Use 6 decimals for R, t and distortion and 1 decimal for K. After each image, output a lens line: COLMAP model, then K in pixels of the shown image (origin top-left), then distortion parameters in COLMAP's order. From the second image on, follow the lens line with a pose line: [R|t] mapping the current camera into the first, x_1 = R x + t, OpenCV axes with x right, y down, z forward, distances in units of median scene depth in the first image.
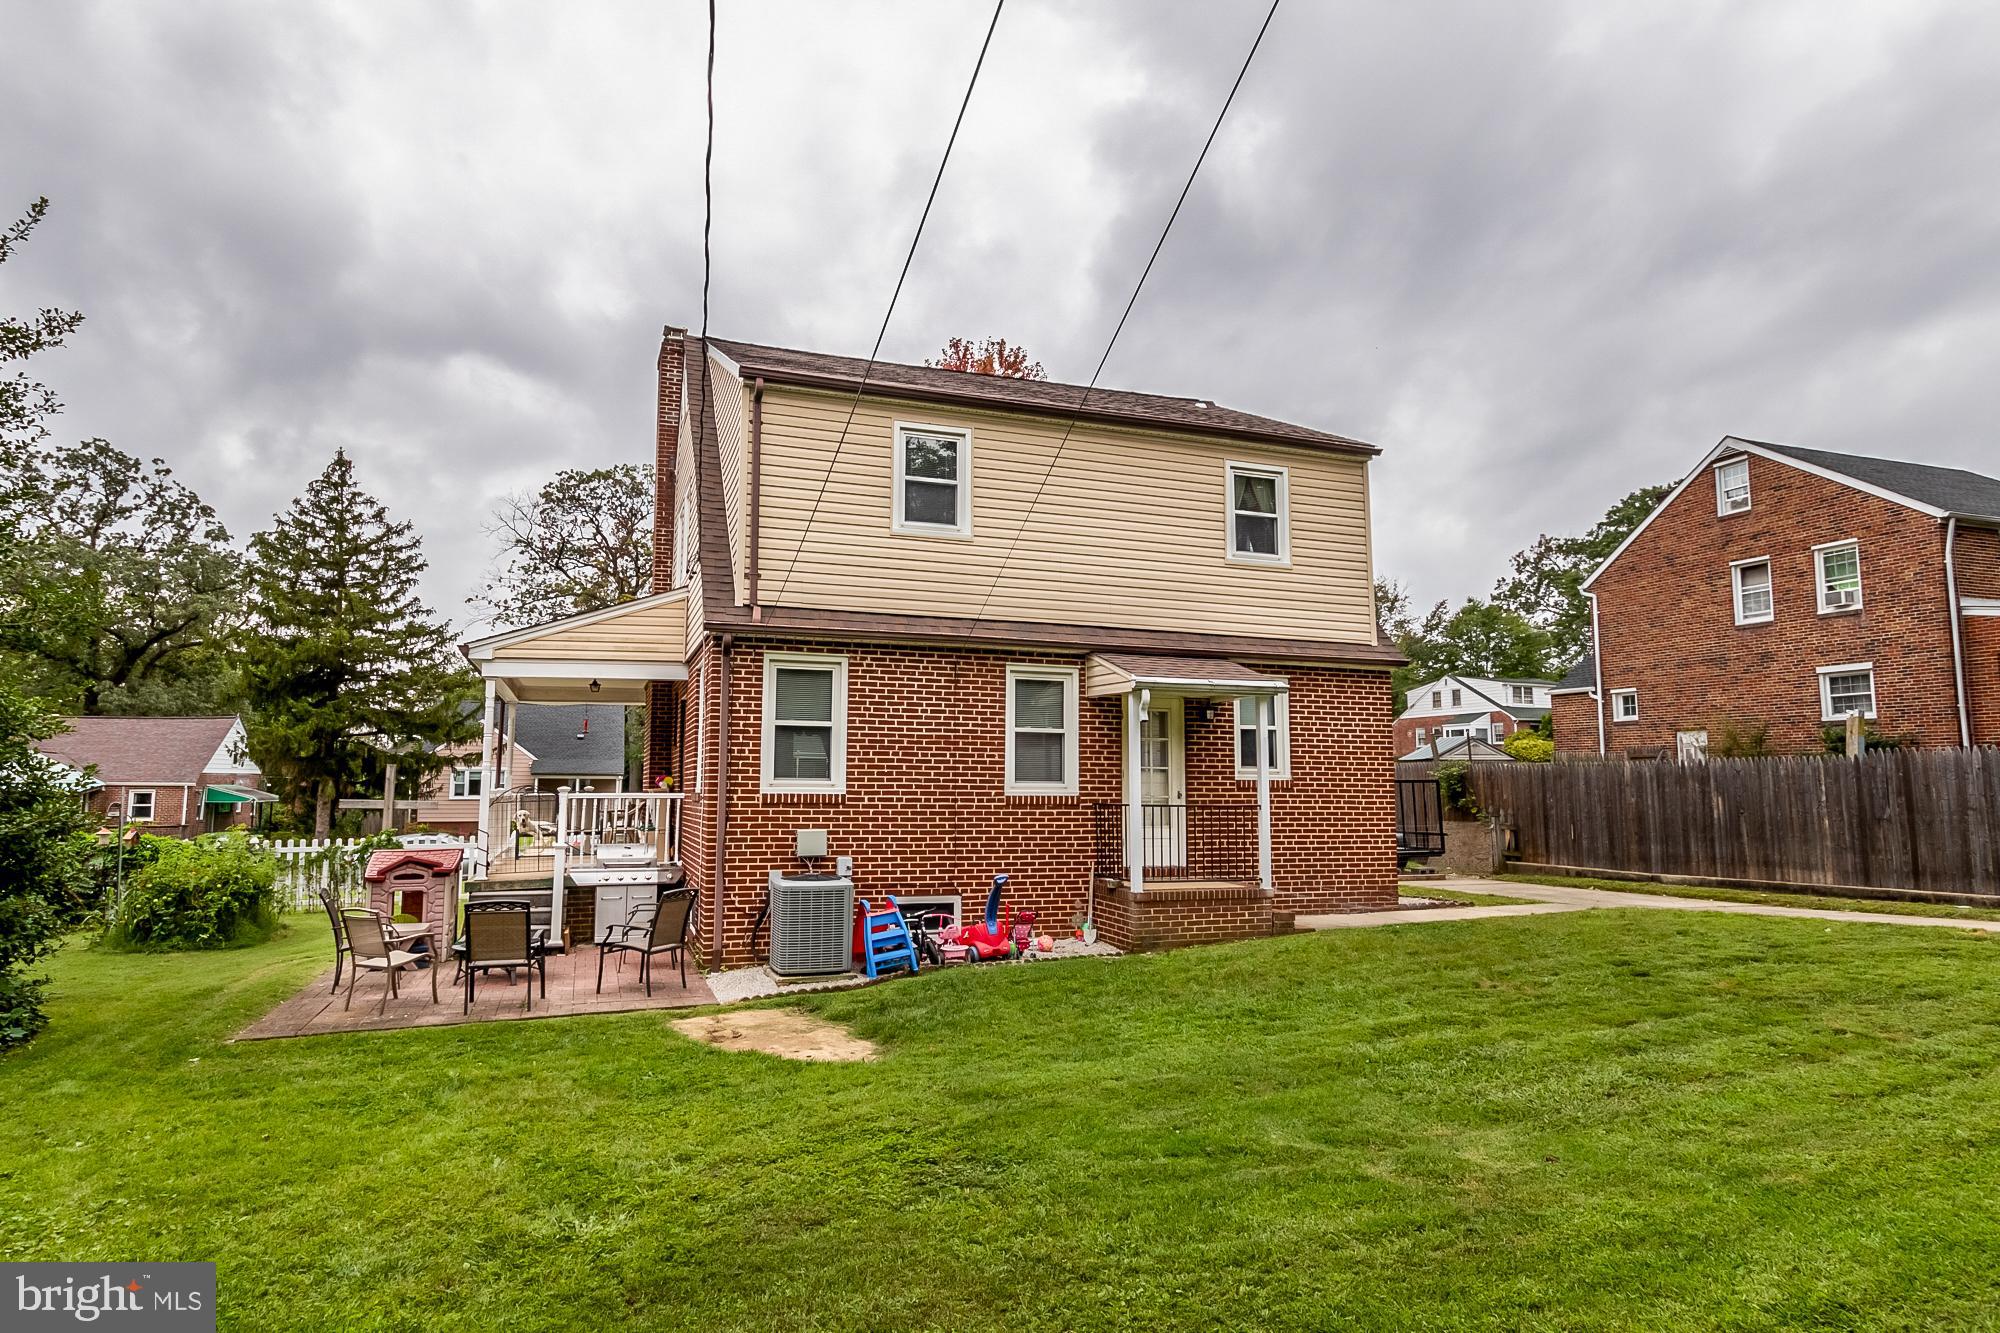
lens RADIAL K [[908.8, 0, 990.5], [0, 908.8, 689.1], [0, 0, 1]] dist [0.000806, -0.000145]
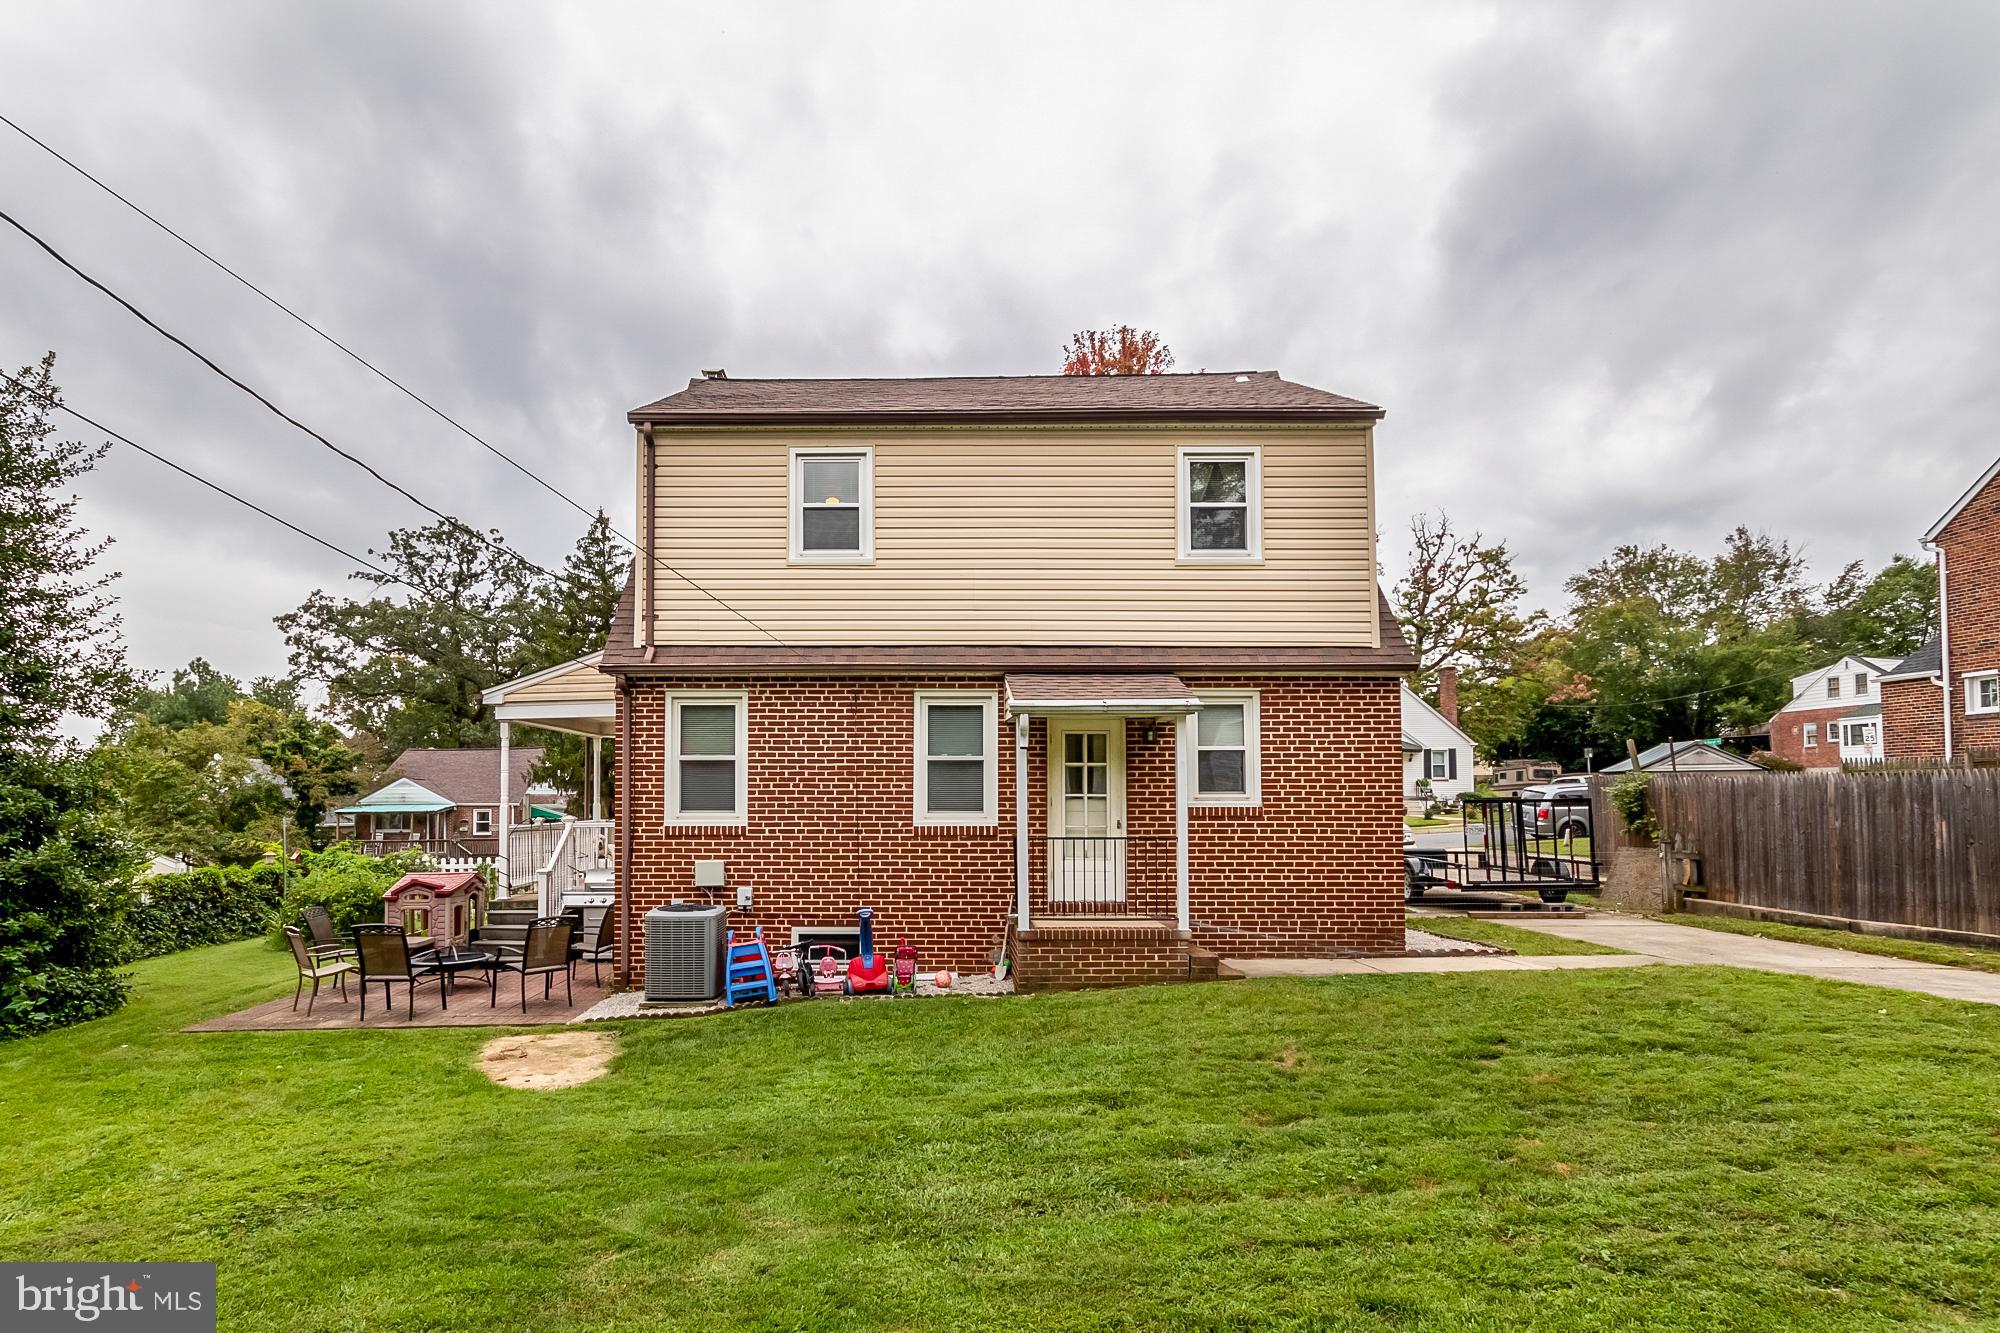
lens RADIAL K [[929.0, 0, 1011.5], [0, 929.0, 754.2], [0, 0, 1]] dist [0.000160, -0.000273]
pose [[0.960234, -0.021105, -0.278397, 0.372626], [0.037456, 0.997863, 0.053546, -0.008681], [0.276672, -0.061844, 0.958972, 0.076440]]
